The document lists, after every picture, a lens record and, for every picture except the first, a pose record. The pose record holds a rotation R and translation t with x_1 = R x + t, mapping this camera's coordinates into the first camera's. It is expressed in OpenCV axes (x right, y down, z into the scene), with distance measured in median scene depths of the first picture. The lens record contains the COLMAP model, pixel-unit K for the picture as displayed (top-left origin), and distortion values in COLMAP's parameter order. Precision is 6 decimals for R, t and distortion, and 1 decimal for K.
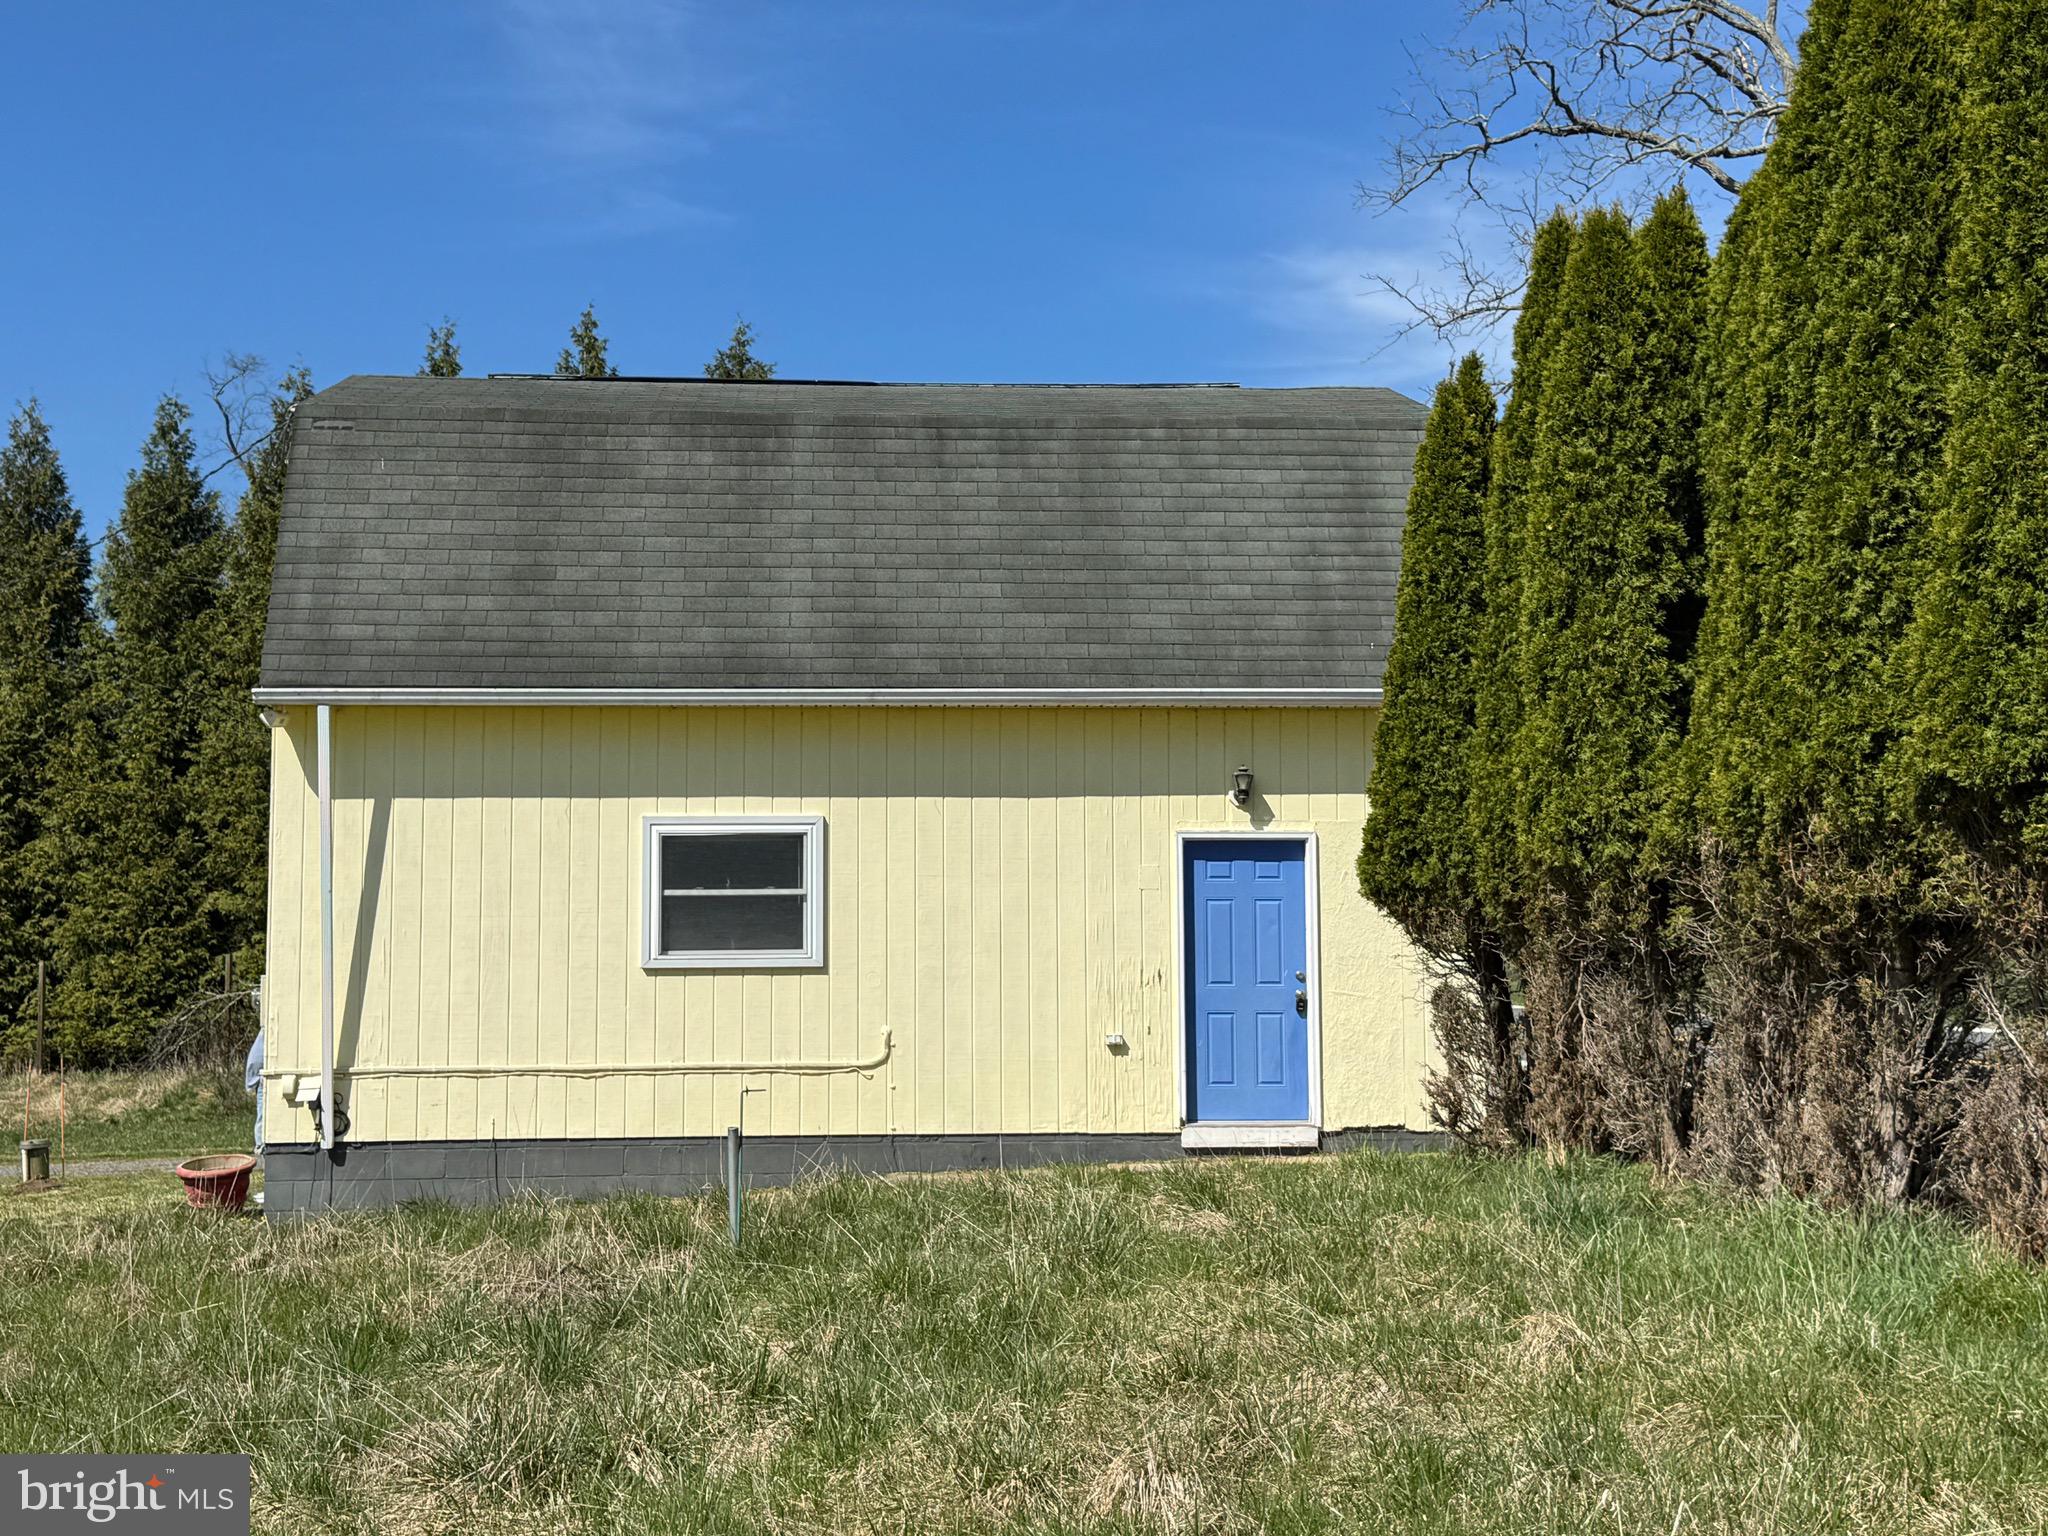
lens RADIAL K [[2658.9, 0, 1018.6], [0, 2658.9, 773.6], [0, 0, 1]] dist [0.273507, -0.916959]
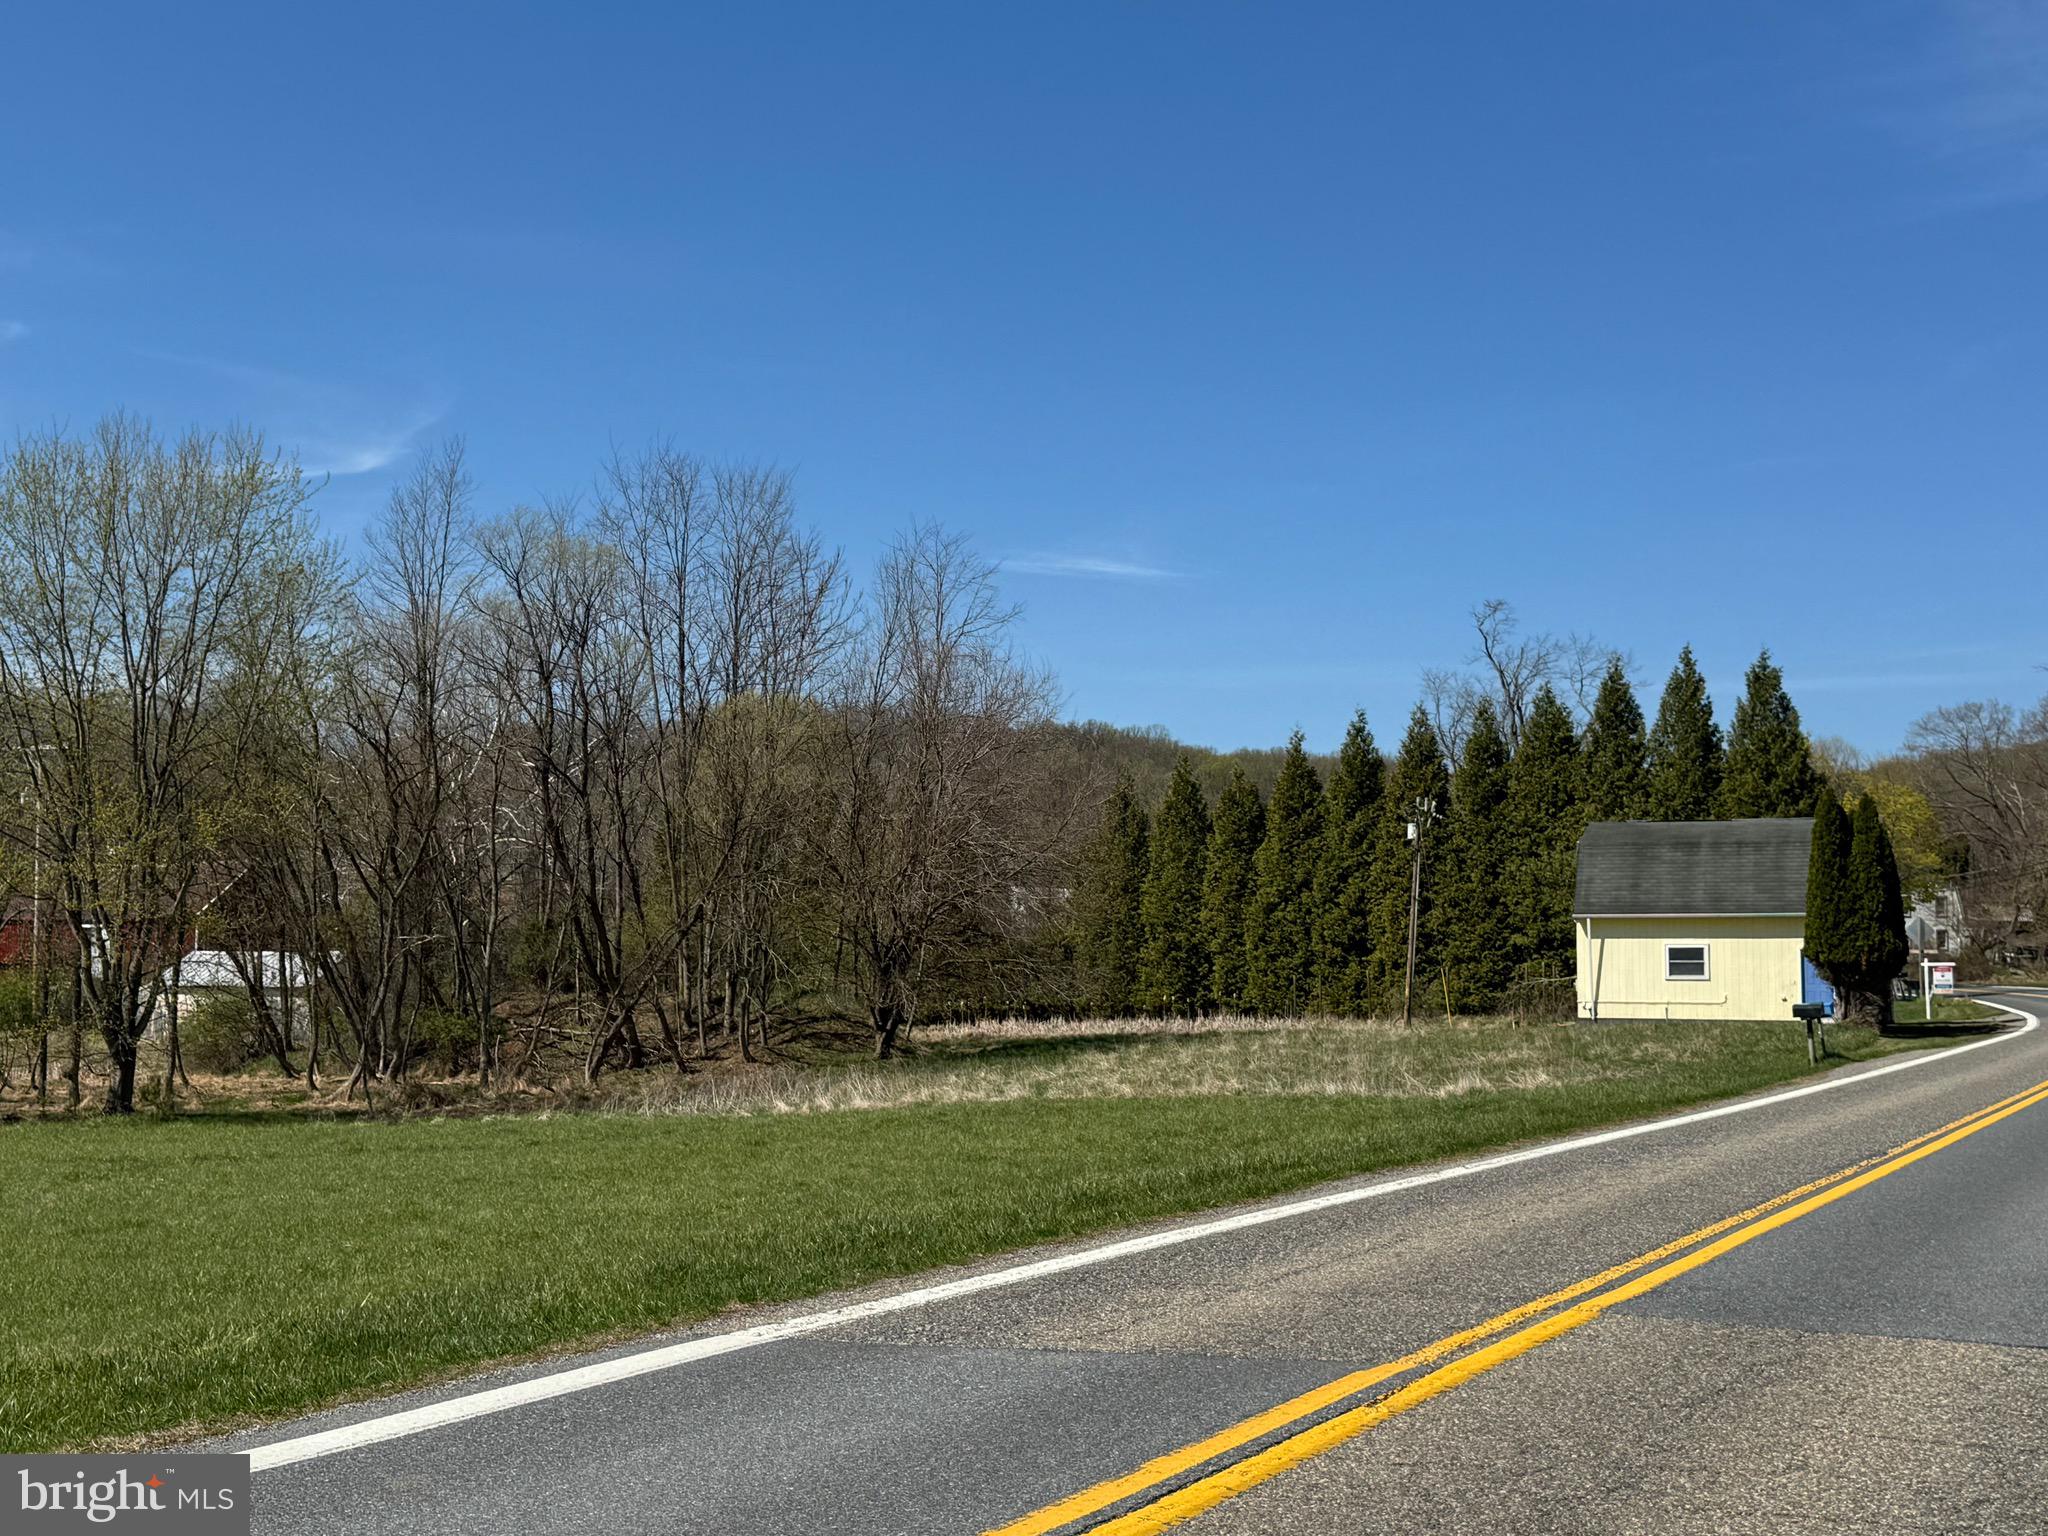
lens RADIAL K [[2658.9, 0, 1018.6], [0, 2658.9, 773.6], [0, 0, 1]] dist [0.273507, -0.916959]
pose [[0.907590, -0.027032, -0.418986, 0.673941], [0.028803, 0.999583, -0.002097, -0.253460], [0.418868, -0.010165, 0.907990, -3.059422]]
